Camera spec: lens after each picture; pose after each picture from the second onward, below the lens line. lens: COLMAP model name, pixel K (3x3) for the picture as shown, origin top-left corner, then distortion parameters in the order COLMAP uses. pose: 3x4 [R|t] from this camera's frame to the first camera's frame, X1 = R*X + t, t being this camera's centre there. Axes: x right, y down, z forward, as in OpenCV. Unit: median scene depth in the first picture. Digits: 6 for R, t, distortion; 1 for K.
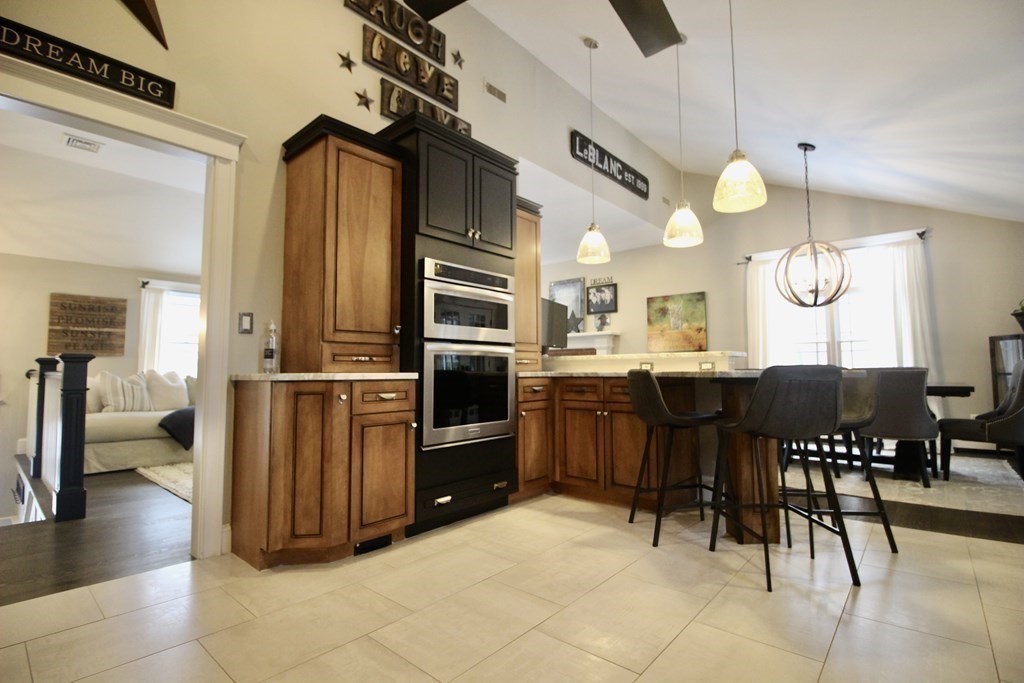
lens RADIAL K [[477.9, 0, 517.8], [0, 477.9, 339.5], [0, 0, 1]] dist [-0.008238, -0.008740]
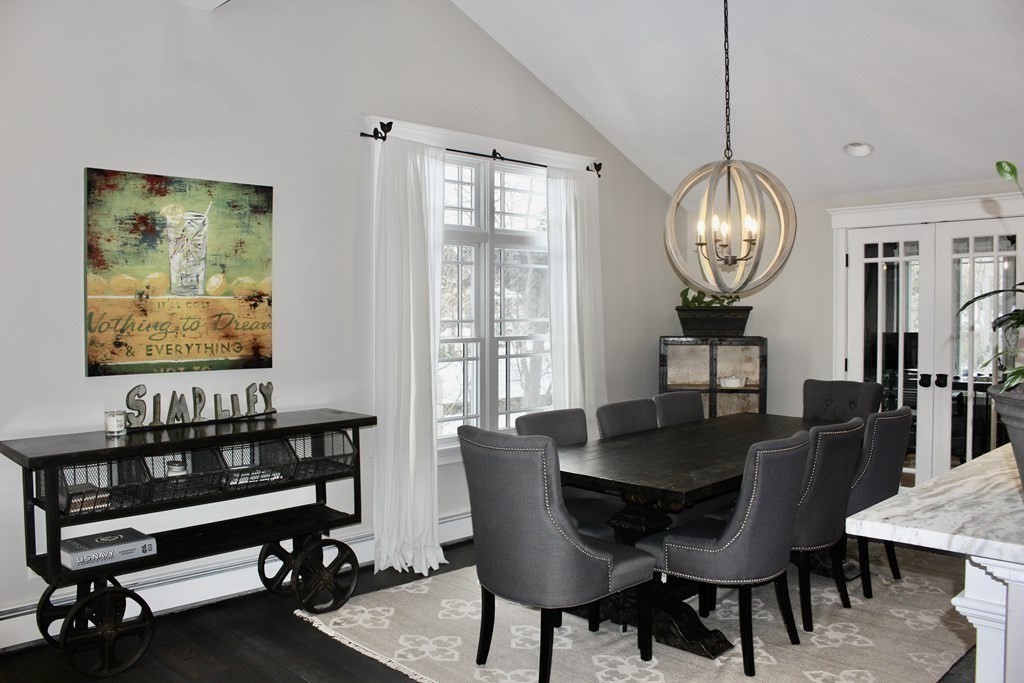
lens RADIAL K [[847.2, 0, 501.8], [0, 847.2, 336.9], [0, 0, 1]] dist [-0.123459, 0.069103]
pose [[0.099057, -0.024177, 0.994788, -0.186973], [-0.061166, 0.997666, 0.030337, -0.021686], [-0.993200, -0.063853, 0.097347, 0.764833]]
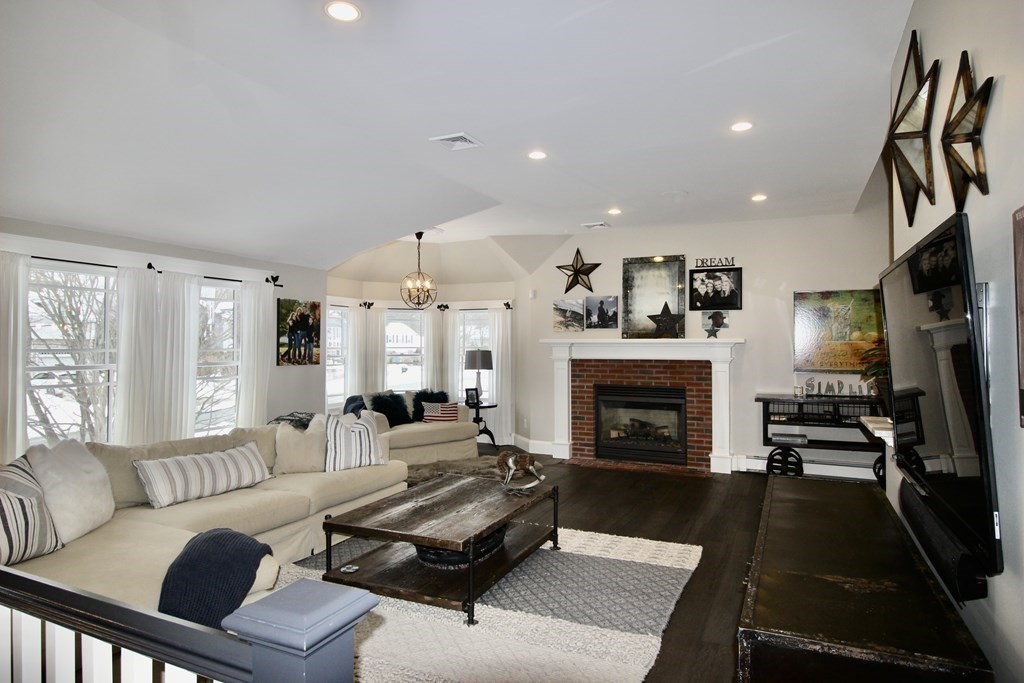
lens RADIAL K [[598.4, 0, 516.1], [0, 598.4, 334.9], [0, 0, 1]] dist [0.007808, -0.007971]
pose [[0.962442, 0.011785, 0.271231, -0.386358], [-0.025041, 0.998652, 0.045462, -0.058213], [-0.270329, -0.050546, 0.961440, 0.279320]]
